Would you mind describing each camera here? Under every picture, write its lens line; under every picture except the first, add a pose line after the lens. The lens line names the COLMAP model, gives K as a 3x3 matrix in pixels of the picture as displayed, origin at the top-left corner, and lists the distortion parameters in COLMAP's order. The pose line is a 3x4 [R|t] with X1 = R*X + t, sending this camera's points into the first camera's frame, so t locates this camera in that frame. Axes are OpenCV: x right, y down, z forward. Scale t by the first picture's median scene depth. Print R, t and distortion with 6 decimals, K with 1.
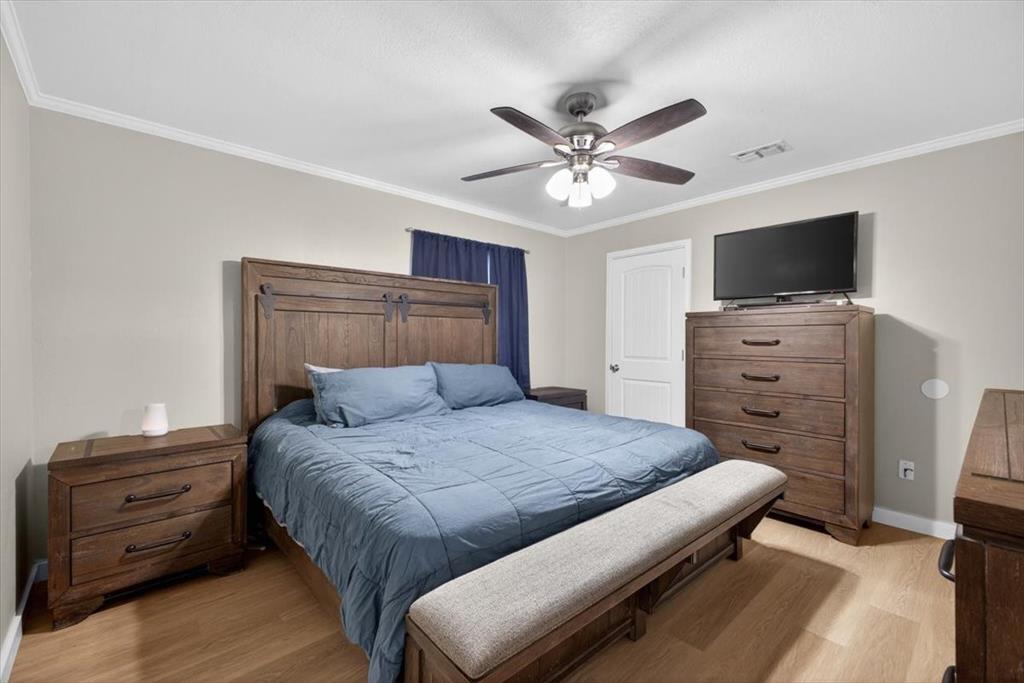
lens RADIAL K [[431.3, 0, 526.5], [0, 431.3, 344.4], [0, 0, 1]] dist [0.025184, -0.000168]
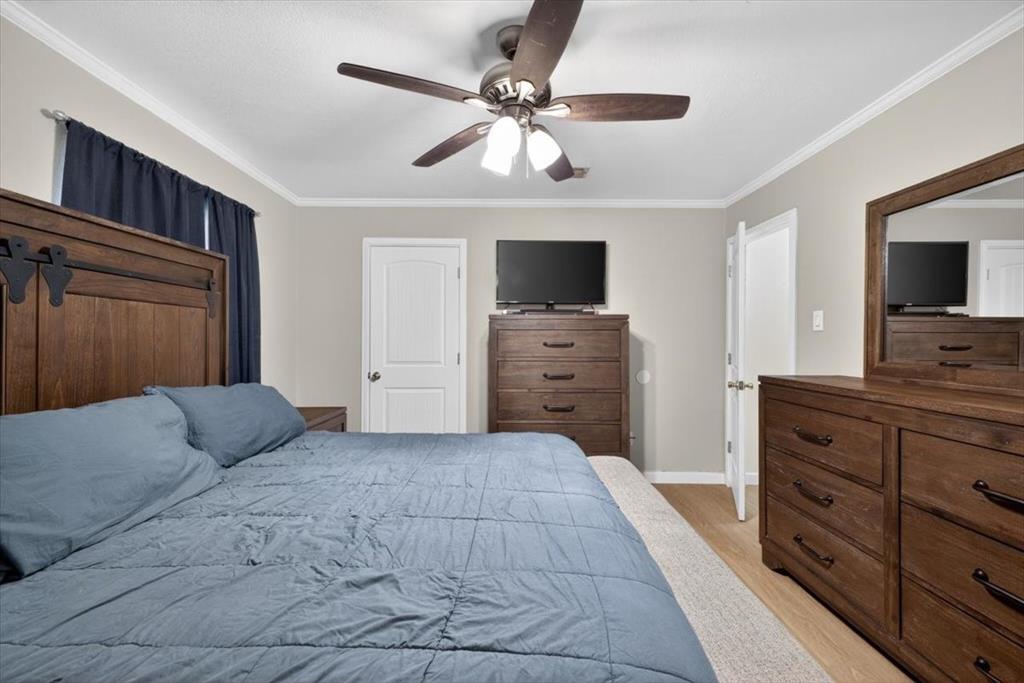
lens RADIAL K [[426.2, 0, 516.8], [0, 426.2, 339.5], [0, 0, 1]] dist [0.001328, -0.000500]
pose [[0.668140, 0.003310, 0.744028, -0.307563], [0.011094, 0.999835, -0.014410, -0.002683], [-0.743953, 0.017882, 0.667993, 0.335256]]
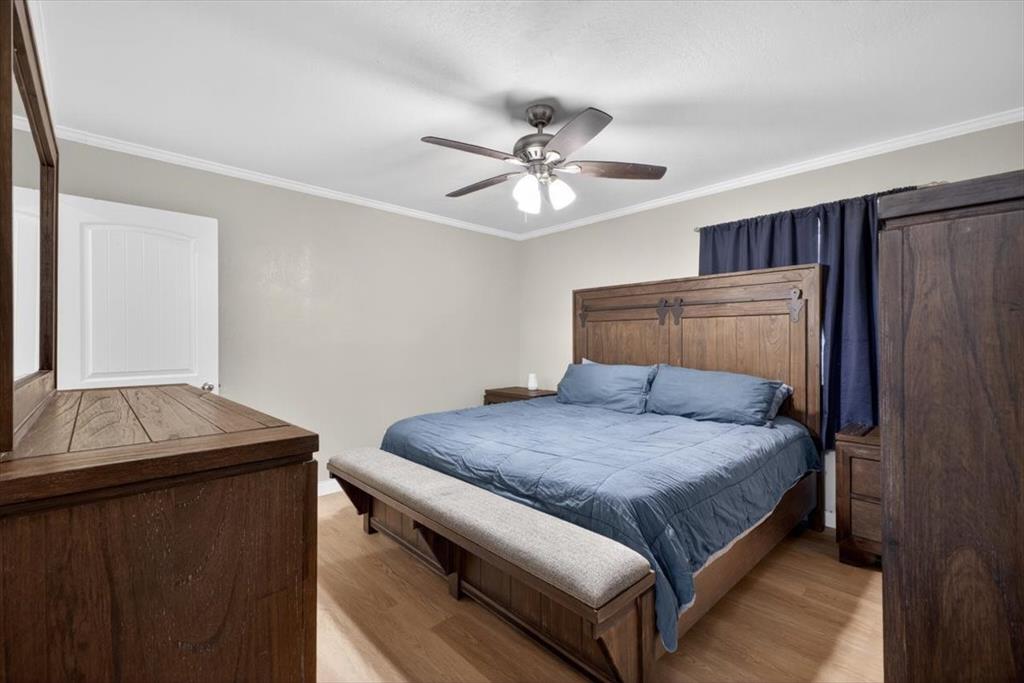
lens RADIAL K [[446.3, 0, 512.0], [0, 446.3, 341.5], [0, 0, 1]] dist [0.058142, -0.000137]
pose [[0.019105, 0.006037, -0.999799, 0.815646], [-0.015946, 0.999856, 0.005733, -0.012805], [0.999690, 0.015834, 0.019199, 0.618963]]
